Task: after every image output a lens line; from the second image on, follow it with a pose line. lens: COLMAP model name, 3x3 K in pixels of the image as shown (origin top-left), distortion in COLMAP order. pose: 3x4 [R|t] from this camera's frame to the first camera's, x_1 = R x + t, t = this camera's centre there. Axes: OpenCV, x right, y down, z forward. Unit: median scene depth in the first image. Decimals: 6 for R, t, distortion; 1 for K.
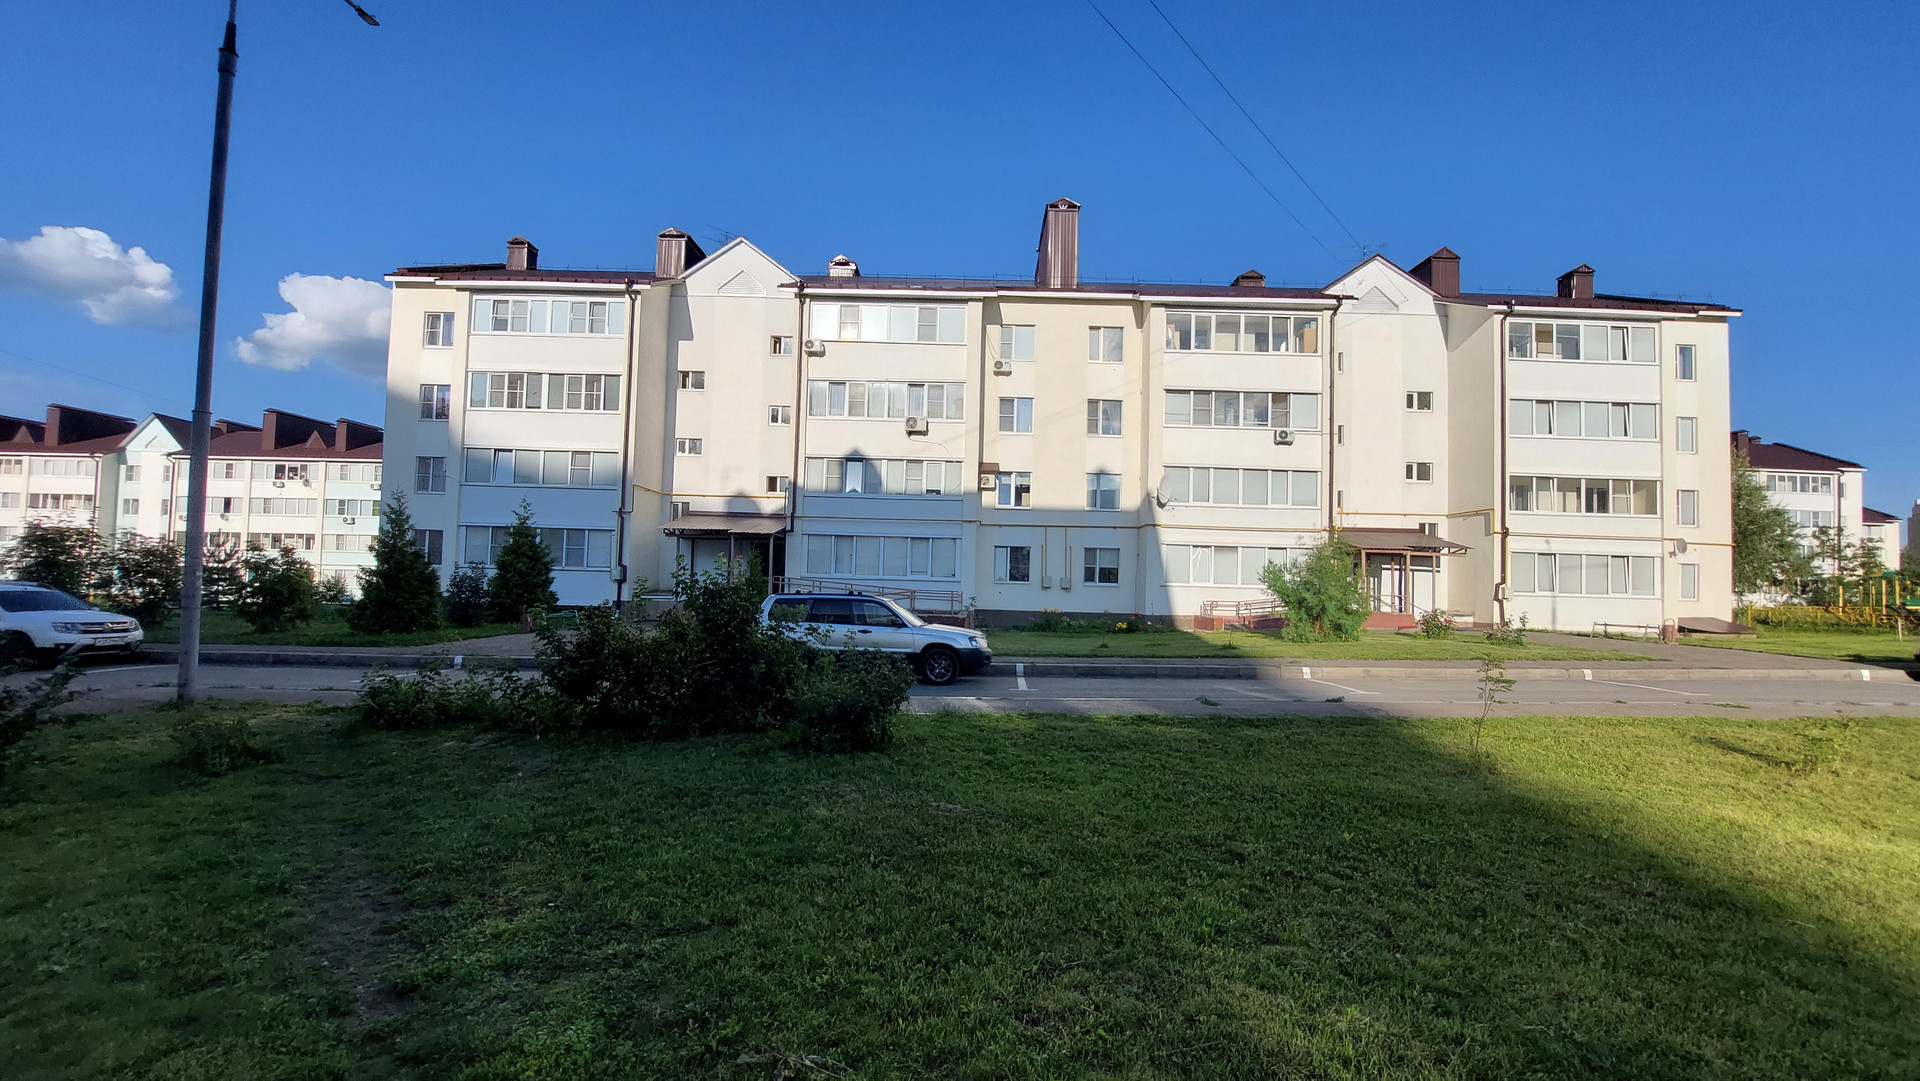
lens RADIAL K [[786.8, 0, 972.0], [0, 786.8, 555.6], [0, 0, 1]] dist [-0.010603, 0.000009]
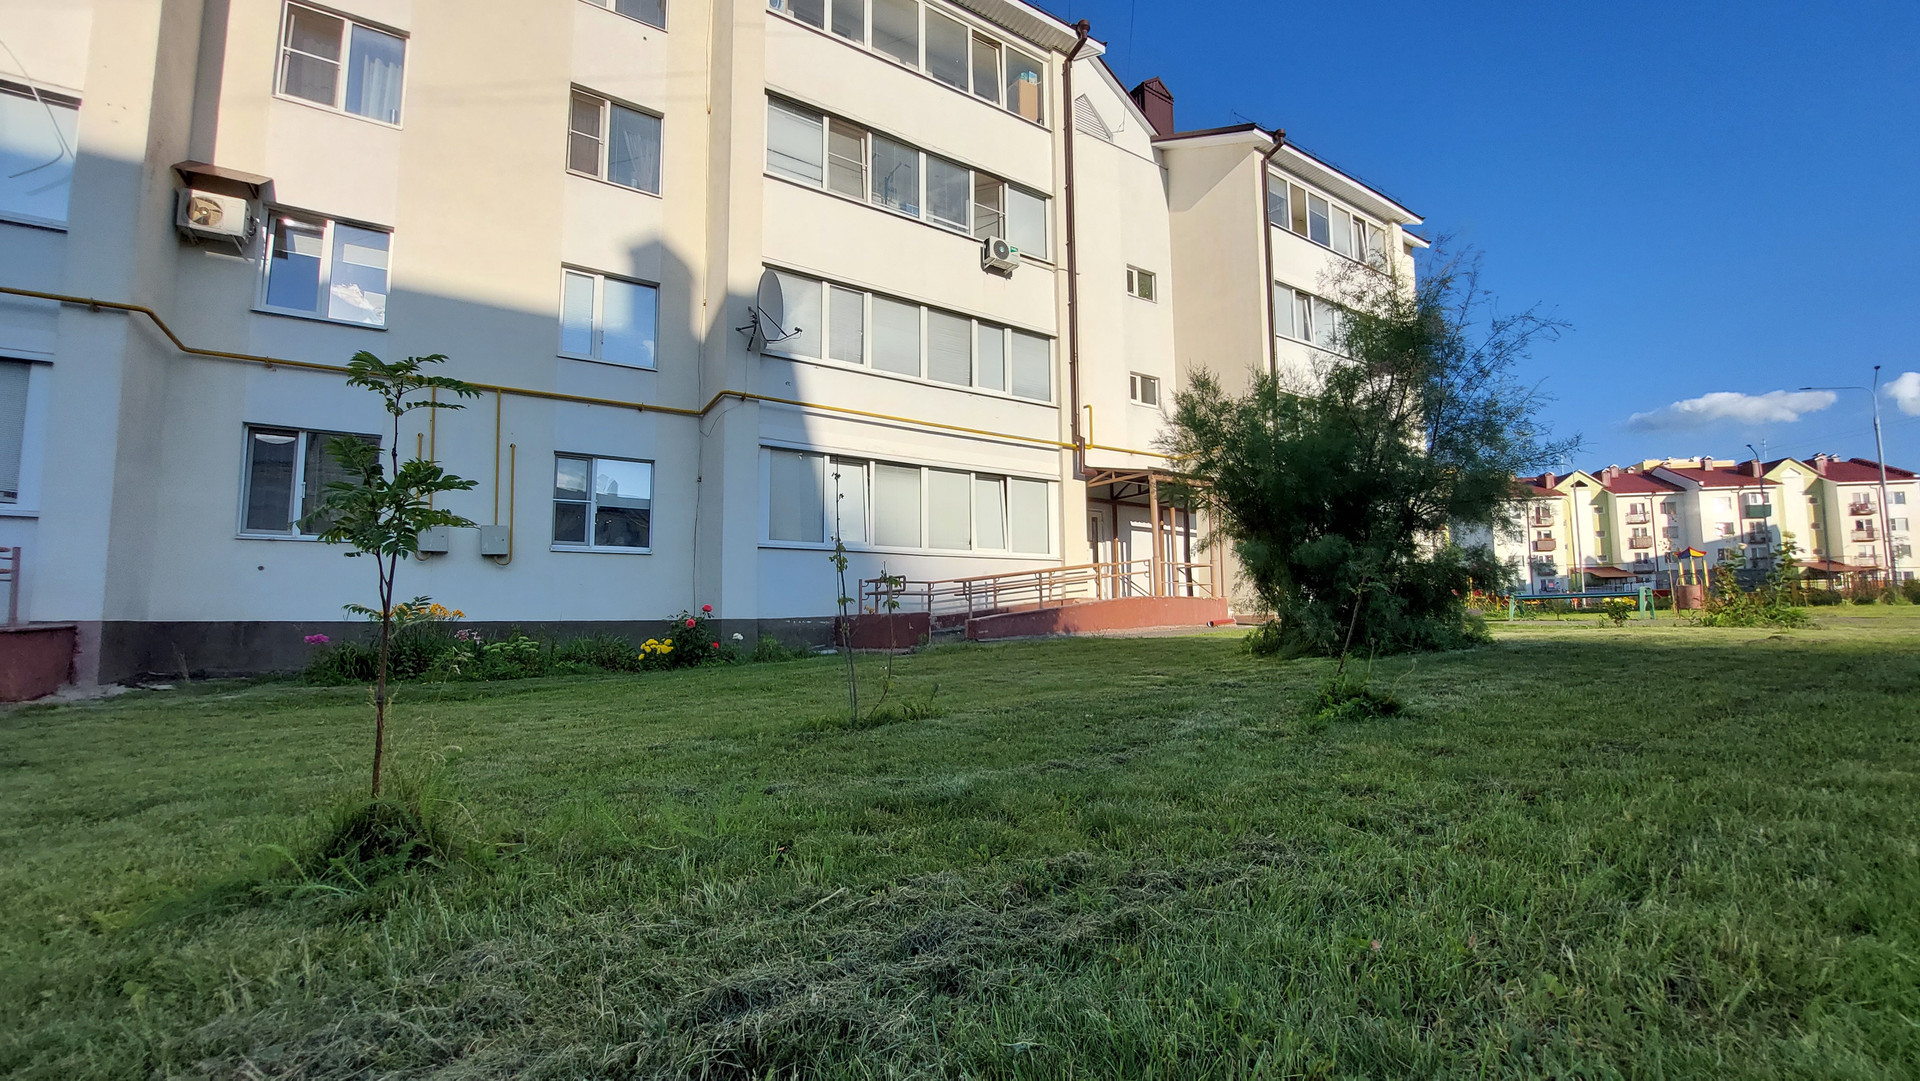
lens RADIAL K [[786.8, 0, 970.2], [0, 786.8, 559.6], [0, 0, 1]] dist [-0.010603, 0.000009]
pose [[0.843248, 0.010078, 0.537430, 0.109982], [0.007301, 0.999517, -0.030199, 0.056418], [-0.537475, 0.029389, 0.842768, 0.576399]]
